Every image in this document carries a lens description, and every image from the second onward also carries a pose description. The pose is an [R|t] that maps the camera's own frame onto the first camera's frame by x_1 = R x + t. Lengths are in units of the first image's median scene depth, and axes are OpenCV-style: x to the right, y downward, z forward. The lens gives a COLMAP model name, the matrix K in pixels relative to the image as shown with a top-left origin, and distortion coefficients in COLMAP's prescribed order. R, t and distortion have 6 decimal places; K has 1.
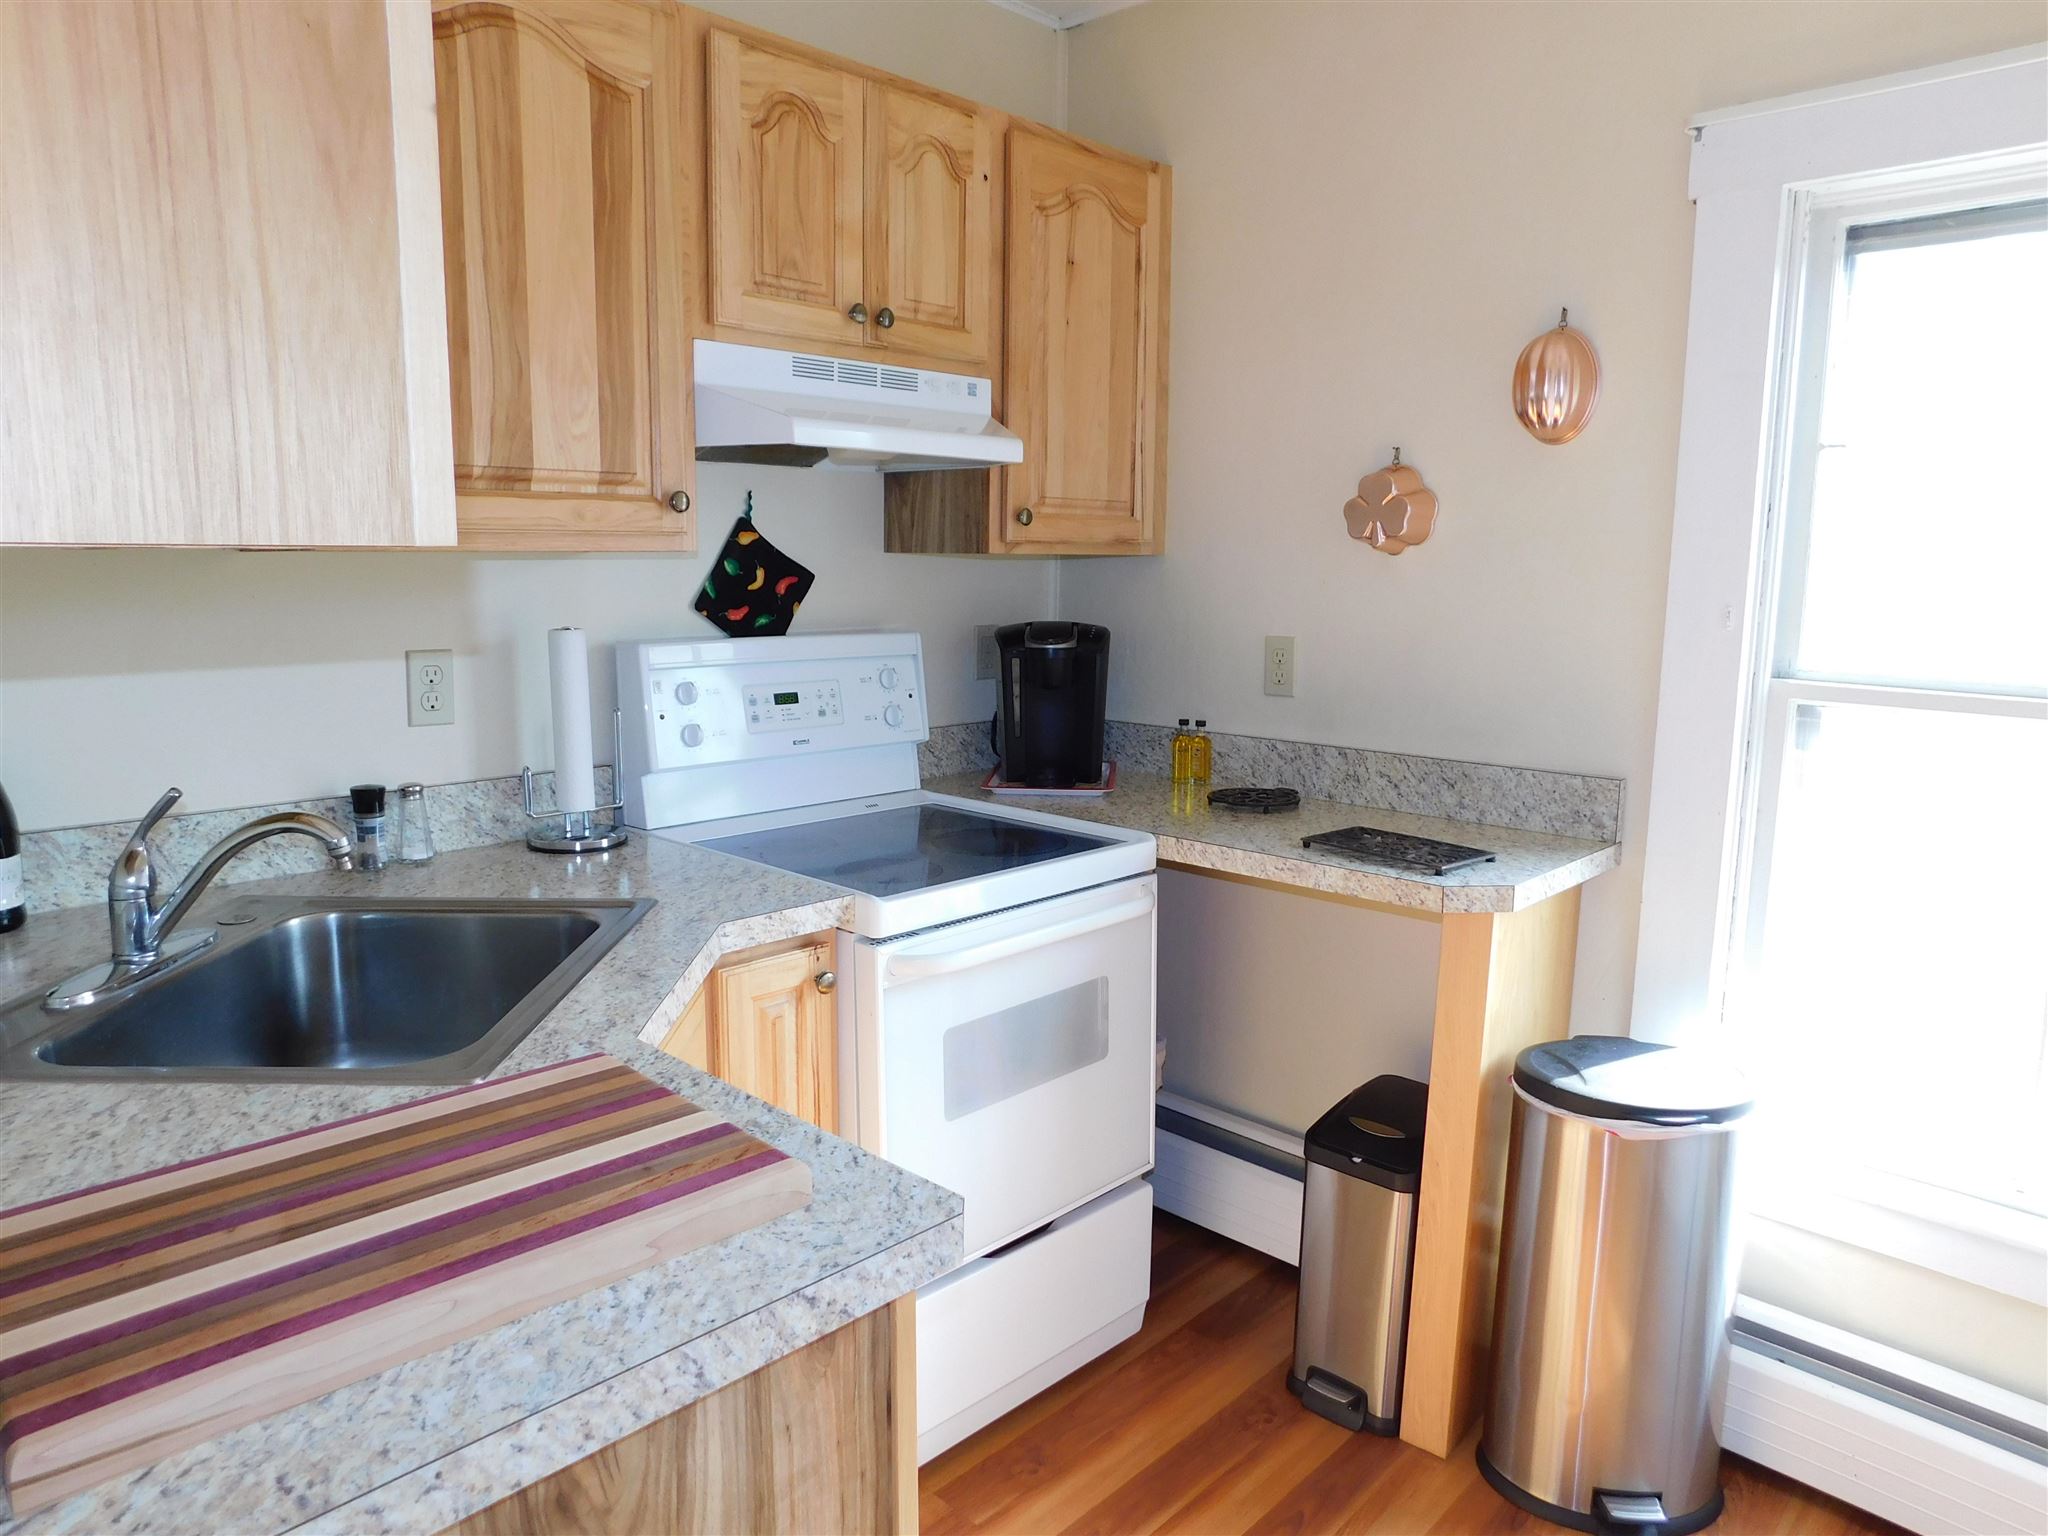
lens RADIAL K [[1354.8, 0, 1027.5], [0, 1354.8, 766.2], [0, 0, 1]] dist [-0.067744, 0.054396]
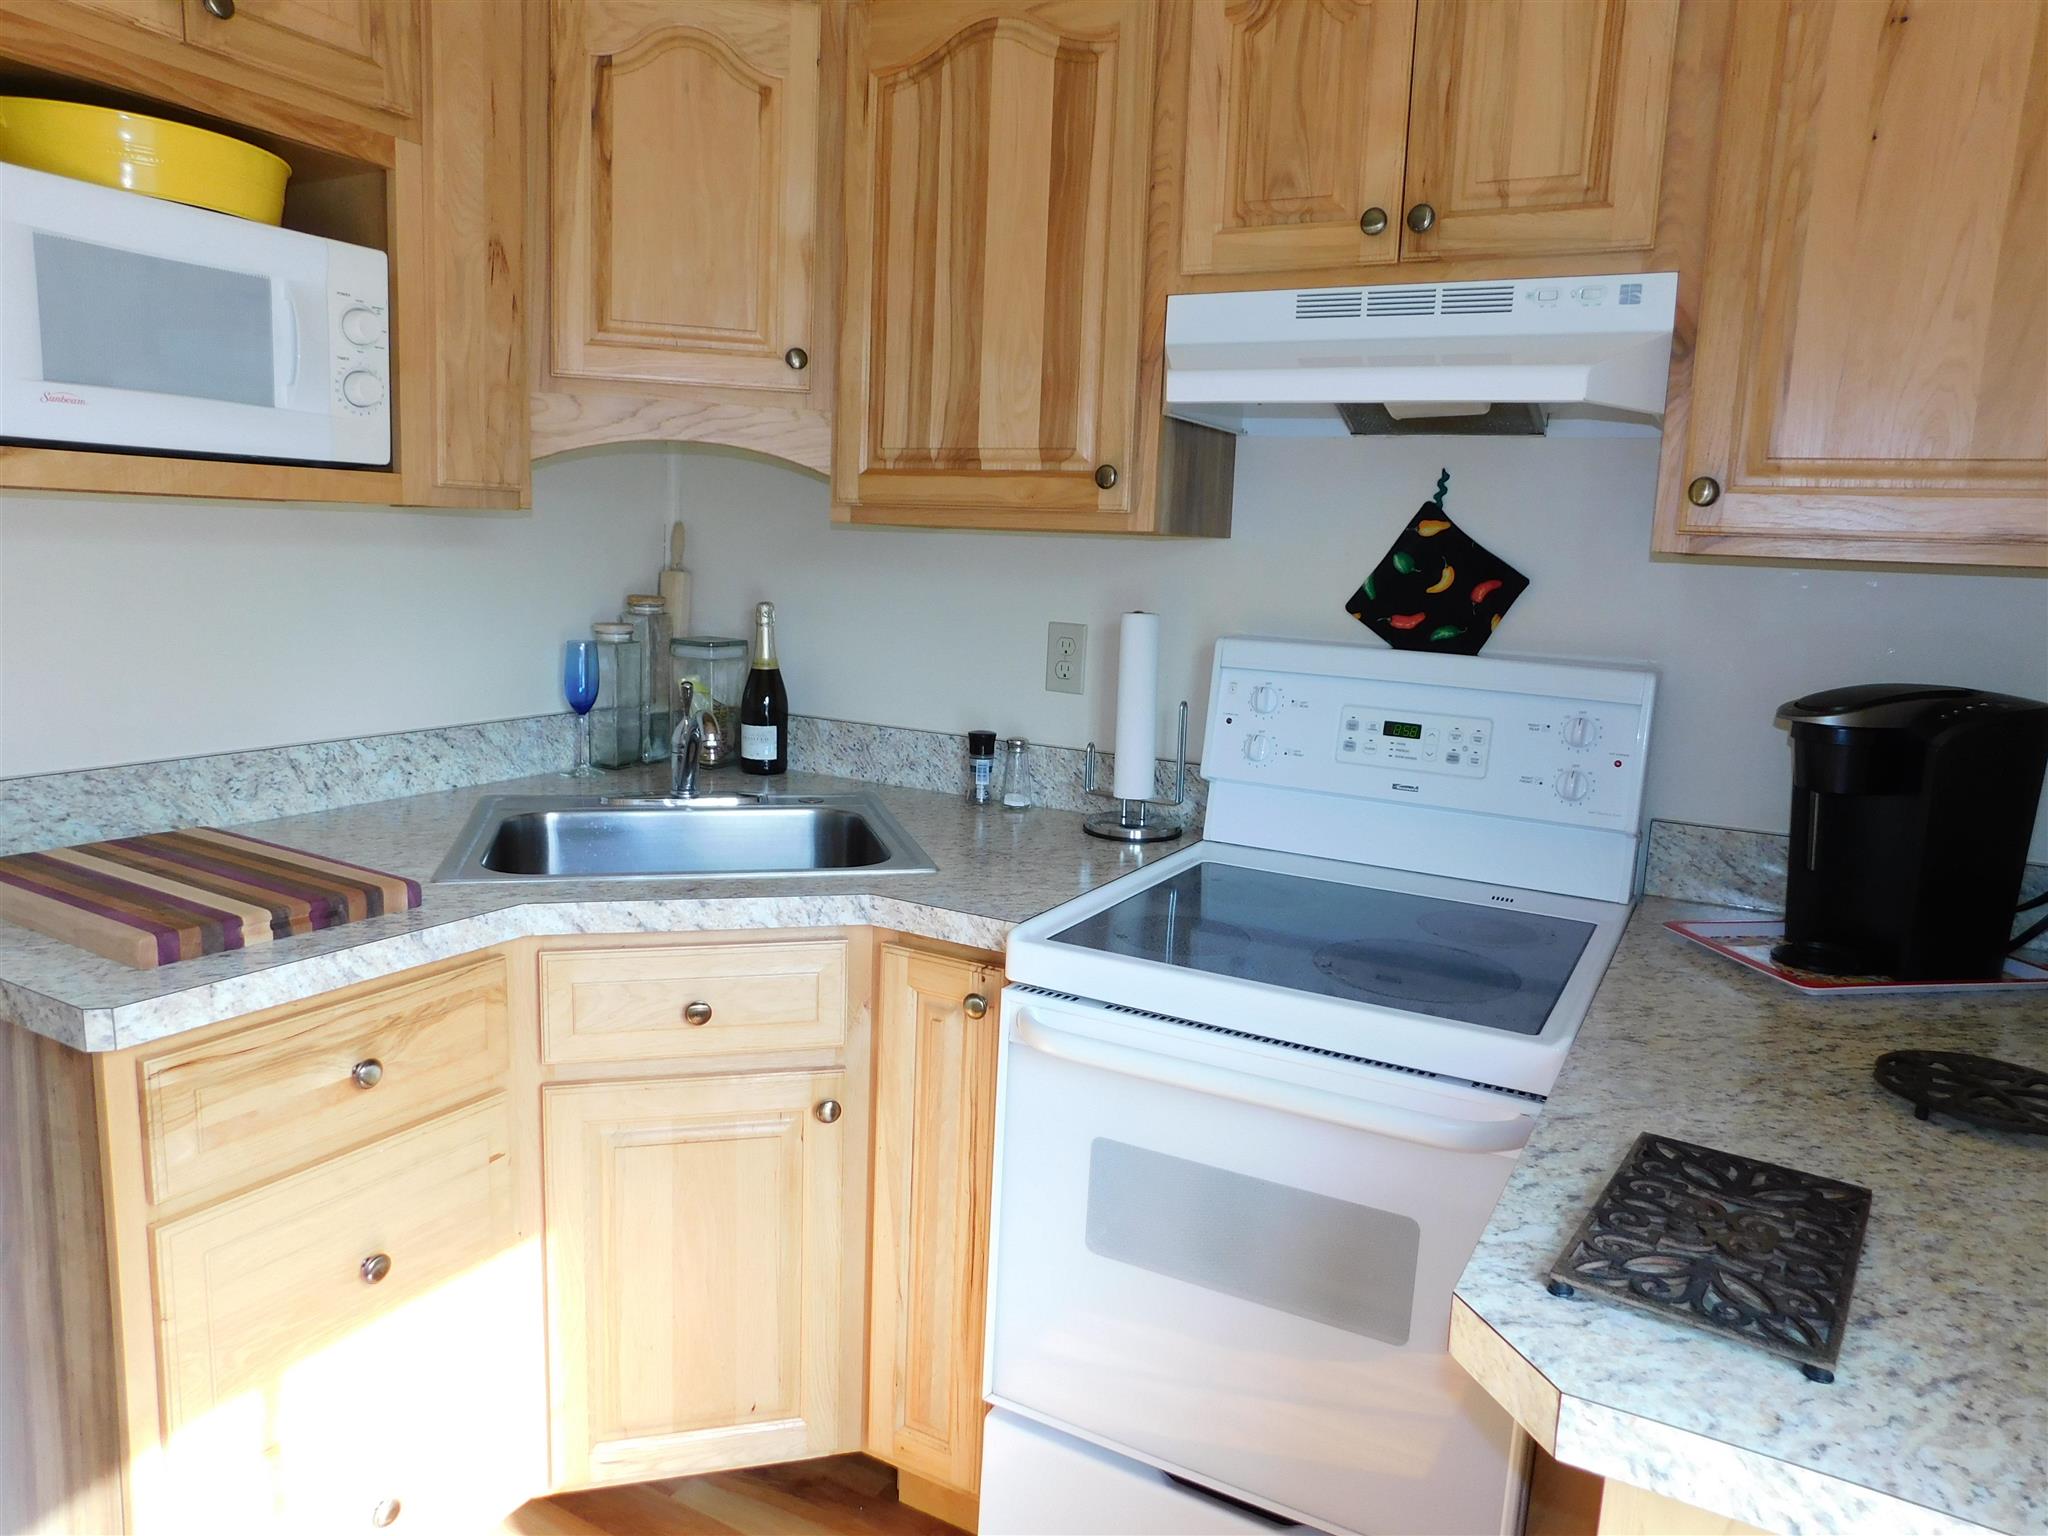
lens RADIAL K [[1354.8, 0, 1031.7], [0, 1354.8, 768.0], [0, 0, 1]] dist [-0.067744, 0.054396]
pose [[0.247322, 0.158590, -0.955867, 0.598910], [-0.186727, 0.975823, 0.113587, -0.088594], [0.950771, 0.150394, 0.270956, 0.669725]]
